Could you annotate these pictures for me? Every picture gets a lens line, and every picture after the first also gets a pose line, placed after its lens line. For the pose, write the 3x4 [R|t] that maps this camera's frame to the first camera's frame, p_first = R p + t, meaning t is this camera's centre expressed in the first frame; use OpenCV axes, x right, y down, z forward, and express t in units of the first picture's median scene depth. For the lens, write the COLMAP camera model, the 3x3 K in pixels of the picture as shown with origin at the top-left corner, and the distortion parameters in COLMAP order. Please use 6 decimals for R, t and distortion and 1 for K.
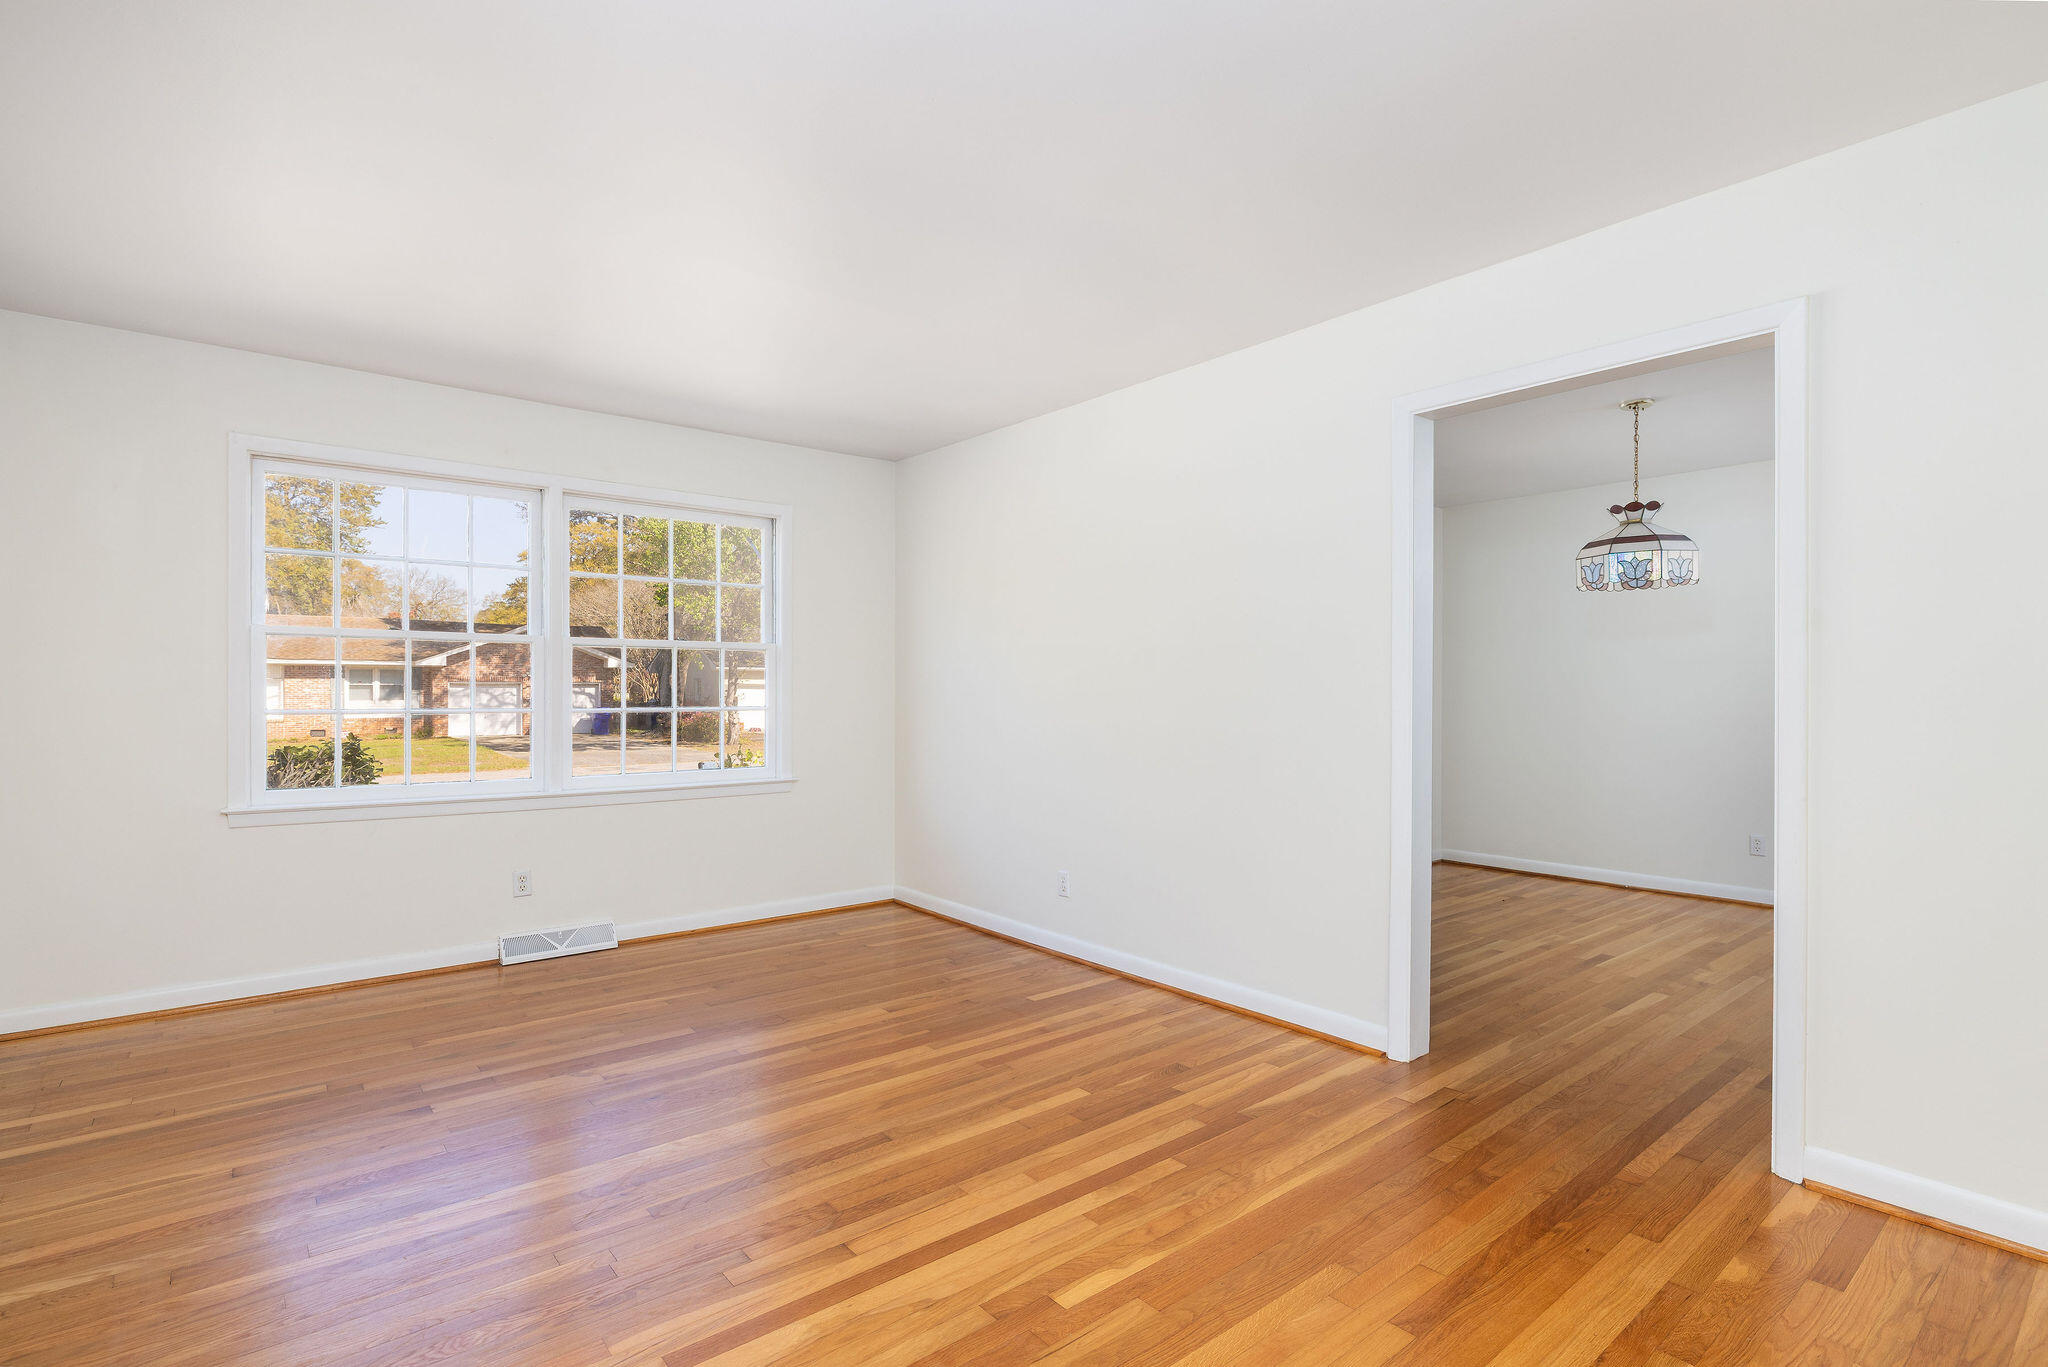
lens RADIAL K [[999.2, 0, 1036.9], [0, 999.2, 684.3], [0, 0, 1]] dist [0.000185, 0.001163]
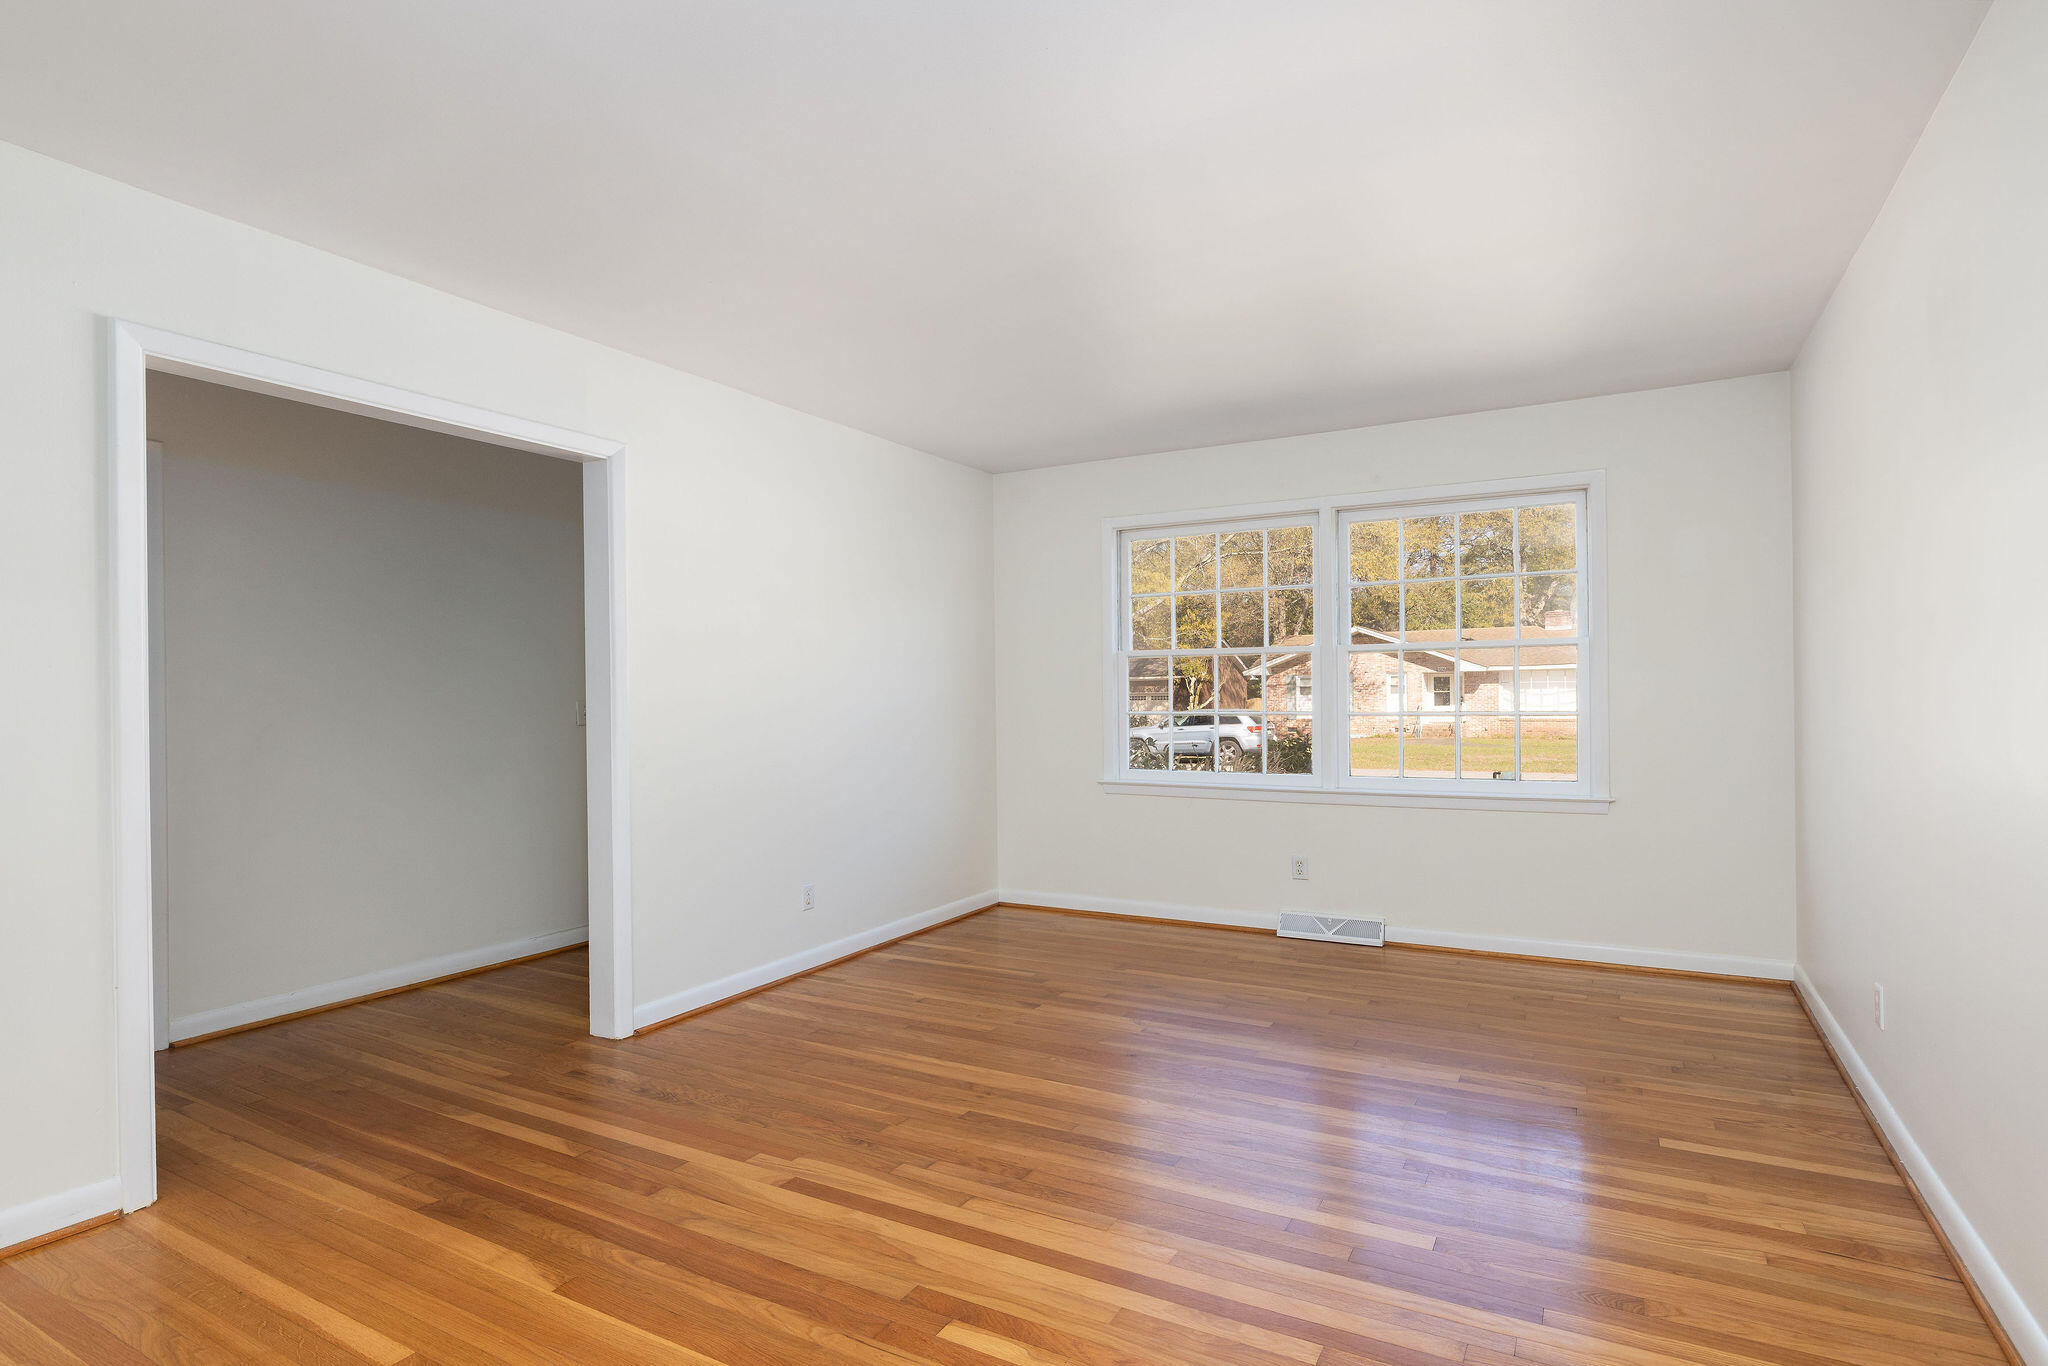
lens RADIAL K [[999.2, 0, 1044.7], [0, 999.2, 697.5], [0, 0, 1]] dist [0.000185, 0.001163]
pose [[0.376060, -0.008085, -0.926560, 0.477037], [0.019453, 0.999810, -0.000829, 0.003984], [0.926391, -0.017713, 0.376146, 0.364280]]
